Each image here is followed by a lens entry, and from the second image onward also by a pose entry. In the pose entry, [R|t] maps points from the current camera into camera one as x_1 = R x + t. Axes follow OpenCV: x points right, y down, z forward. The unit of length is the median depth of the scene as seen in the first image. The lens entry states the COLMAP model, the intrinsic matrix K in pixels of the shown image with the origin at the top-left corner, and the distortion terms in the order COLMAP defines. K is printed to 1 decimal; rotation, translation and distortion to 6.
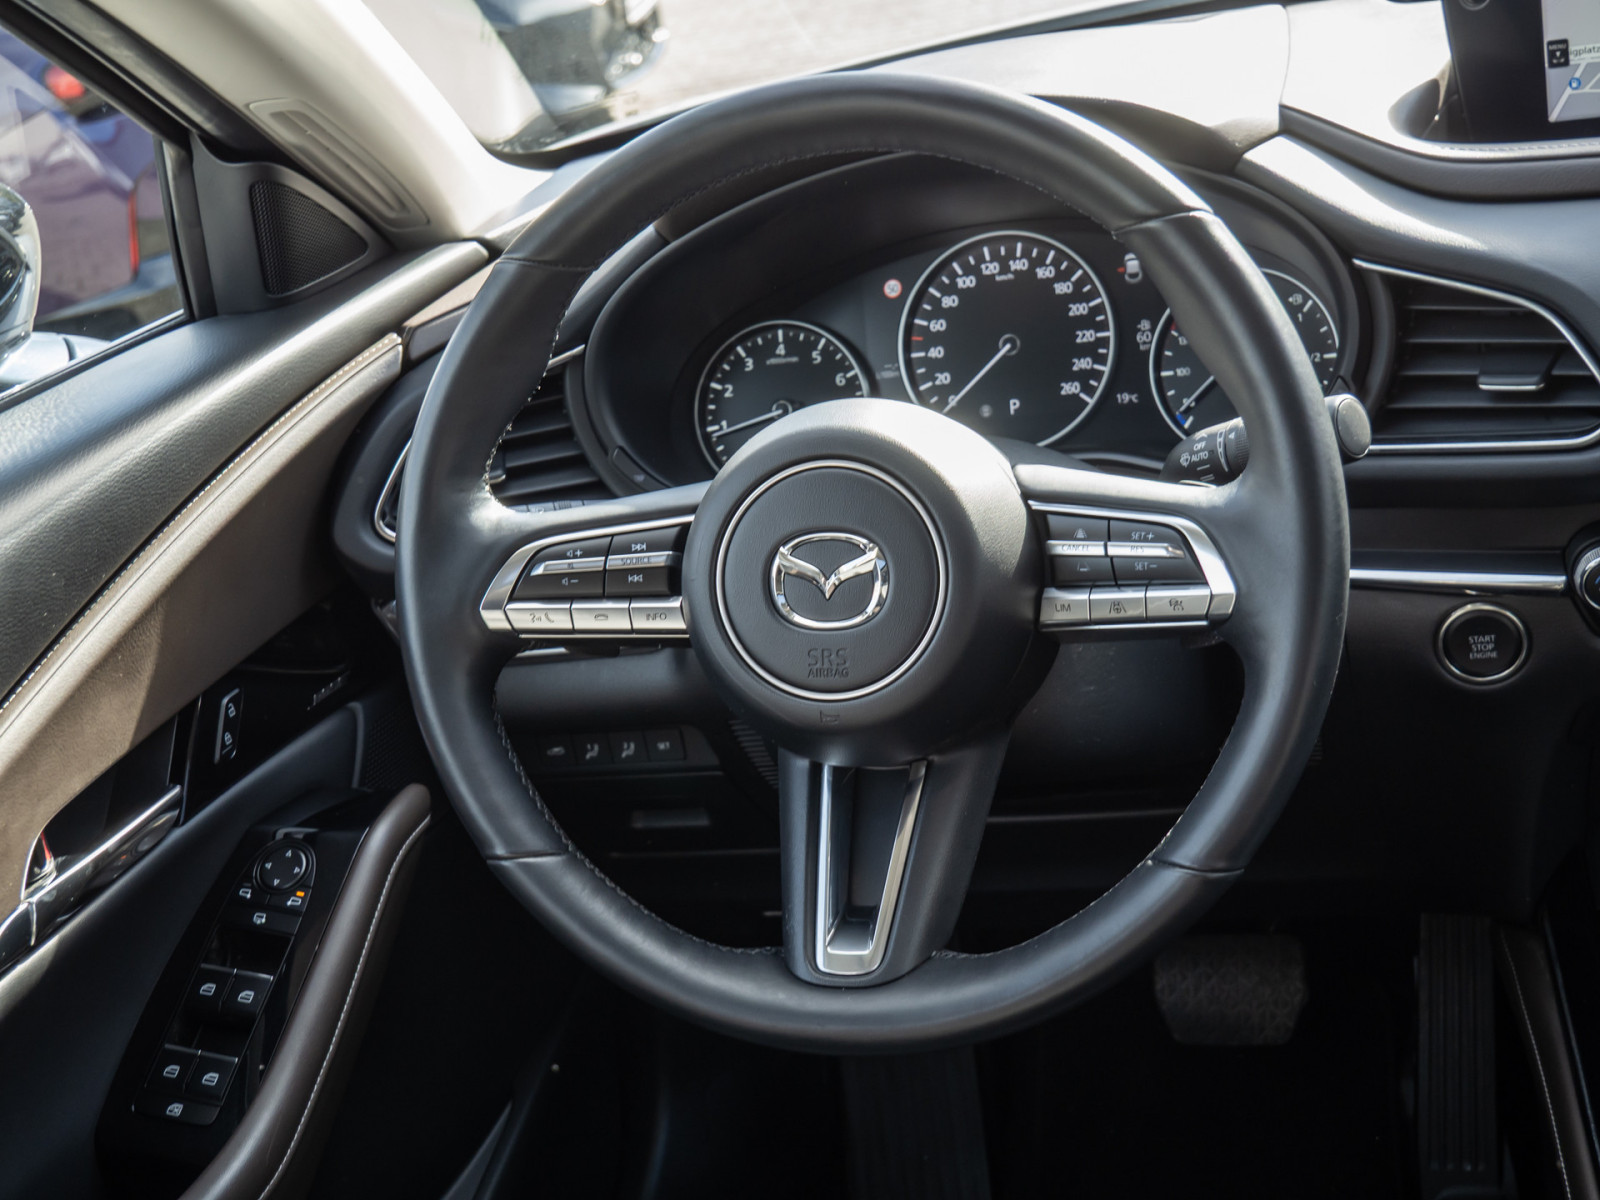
lens RADIAL K [[2233.4, 0, 800.0], [0, 2233.4, 600.0], [0, 0, 1]] dist [-0.009235, 0.055889]
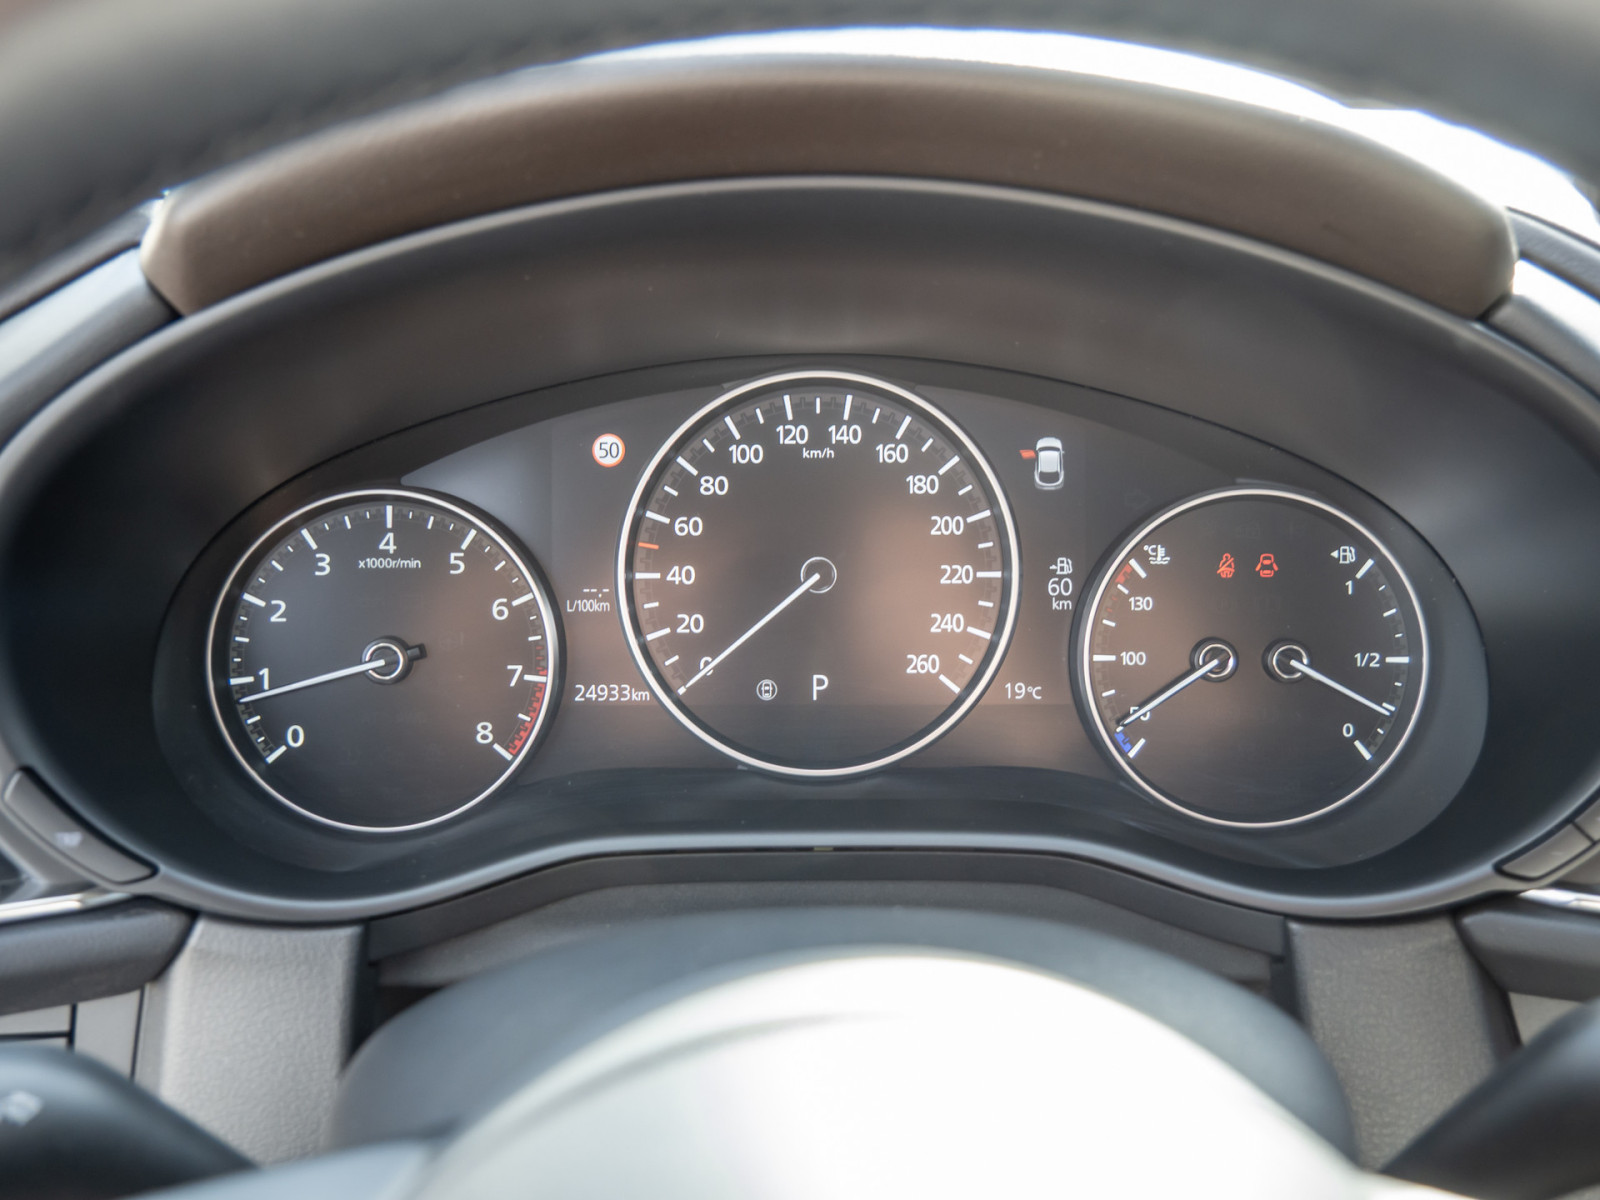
lens RADIAL K [[1590.3, 0, 800.0], [0, 1590.3, 600.0], [0, 0, 1]] dist [-0.009695, -0.001711]
pose [[0.944231, 0.068785, 0.322018, -0.037568], [-0.068467, 0.997577, -0.012328, -0.102732], [-0.322086, -0.010407, 0.946653, 0.624994]]
